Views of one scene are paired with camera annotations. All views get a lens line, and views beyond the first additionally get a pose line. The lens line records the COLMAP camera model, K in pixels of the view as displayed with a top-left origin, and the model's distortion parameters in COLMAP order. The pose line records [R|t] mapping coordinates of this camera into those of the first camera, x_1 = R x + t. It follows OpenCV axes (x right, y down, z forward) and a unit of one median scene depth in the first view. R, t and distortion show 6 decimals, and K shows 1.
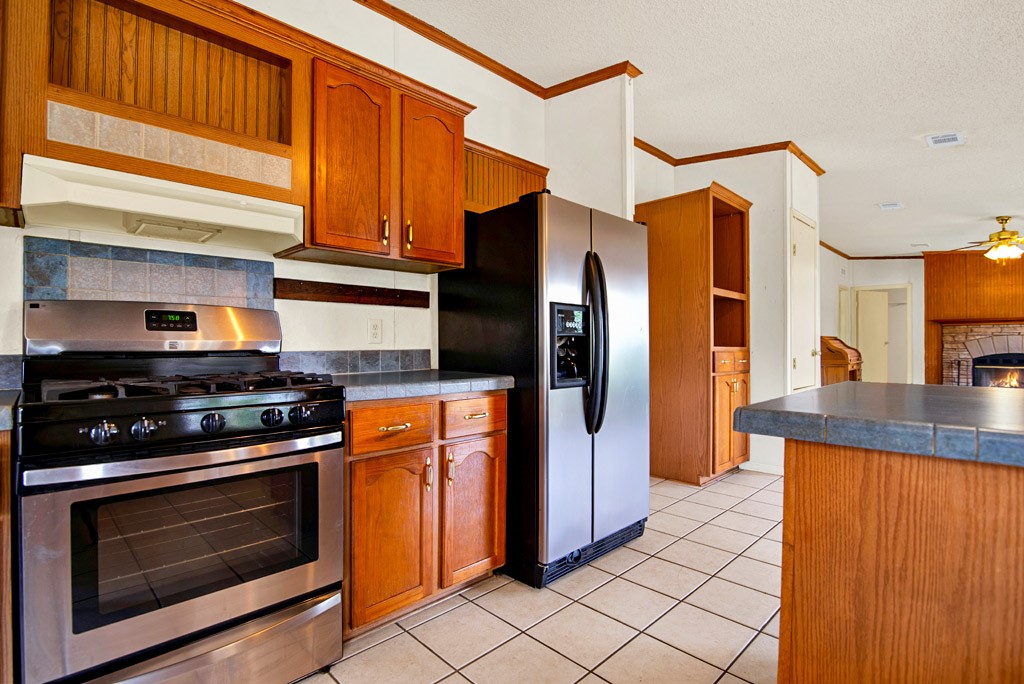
lens RADIAL K [[484.3, 0, 512.0], [0, 484.3, 345.8], [0, 0, 1]] dist [-0.019129, 0.001764]
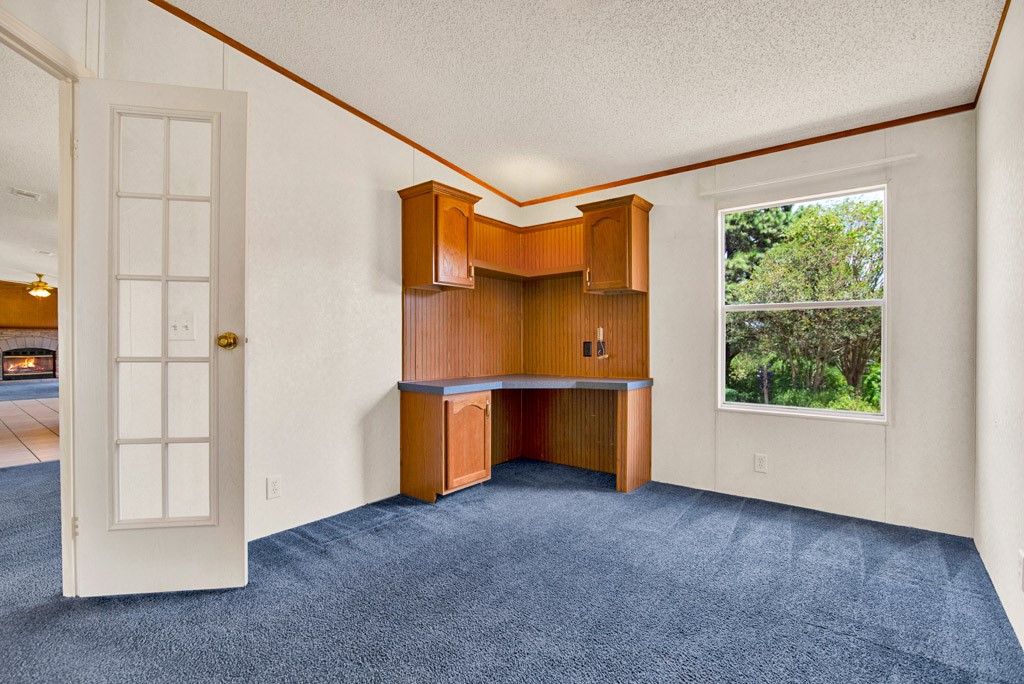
lens RADIAL K [[484.3, 0, 520.6], [0, 484.3, 343.5], [0, 0, 1]] dist [-0.019129, 0.001764]
pose [[-0.129967, 0.002115, 0.991516, -0.765138], [0.001977, 0.999996, -0.001874, 0.007109], [-0.991516, 0.001717, -0.129970, -0.453630]]
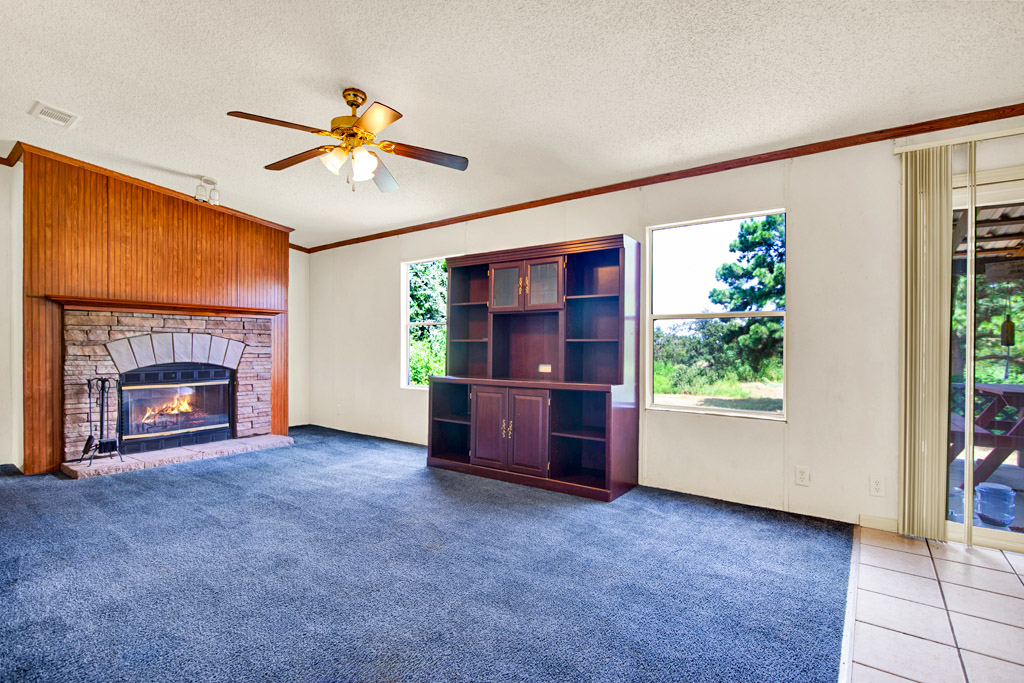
lens RADIAL K [[484.3, 0, 512.5], [0, 484.3, 350.5], [0, 0, 1]] dist [-0.019129, 0.001764]
pose [[-0.157871, -0.006130, 0.987441, 0.365793], [-0.002950, 0.999979, 0.005737, -0.004067], [-0.987455, -0.002008, -0.157886, 0.654484]]
